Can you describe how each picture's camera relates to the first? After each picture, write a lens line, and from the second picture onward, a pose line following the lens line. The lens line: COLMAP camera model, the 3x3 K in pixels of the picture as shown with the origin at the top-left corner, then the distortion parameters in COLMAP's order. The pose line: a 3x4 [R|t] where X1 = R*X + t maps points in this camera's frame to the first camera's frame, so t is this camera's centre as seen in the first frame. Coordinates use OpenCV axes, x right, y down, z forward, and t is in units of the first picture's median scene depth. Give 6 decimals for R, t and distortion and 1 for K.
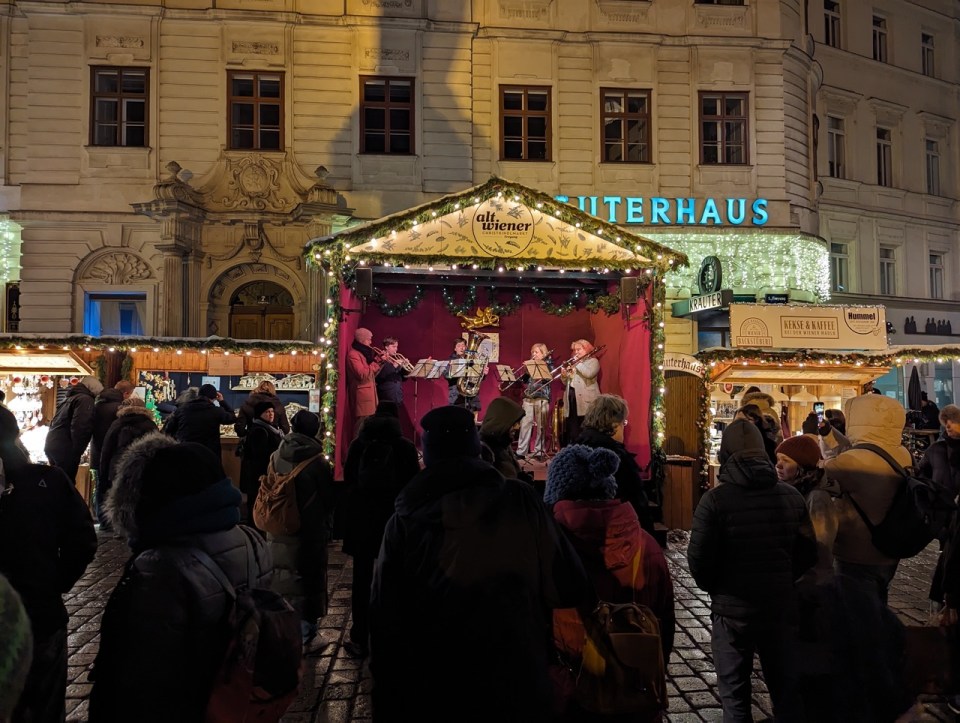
lens RADIAL K [[654.3, 0, 480.0], [0, 654.3, 361.5], [0, 0, 1]] dist [0.057998, -0.056563]
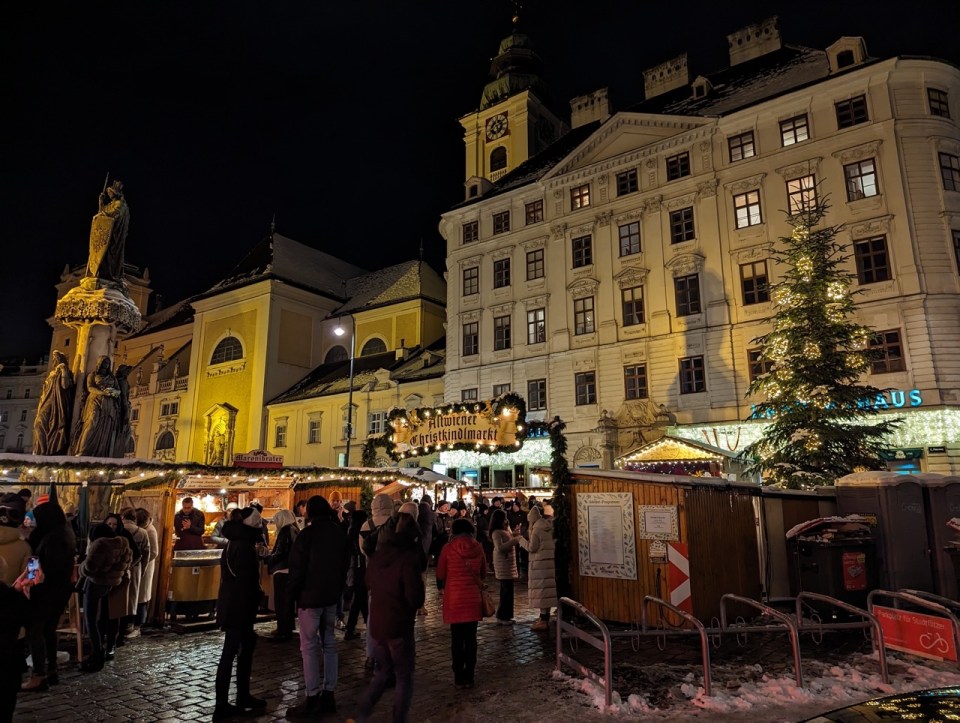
lens RADIAL K [[654.3, 0, 480.0], [0, 654.3, 361.5], [0, 0, 1]] dist [0.057998, -0.056563]
pose [[0.732906, -0.152112, -0.663106, 0.769952], [0.017137, 0.978503, -0.205521, 0.008313], [0.680114, 0.139264, 0.719758, -0.991694]]
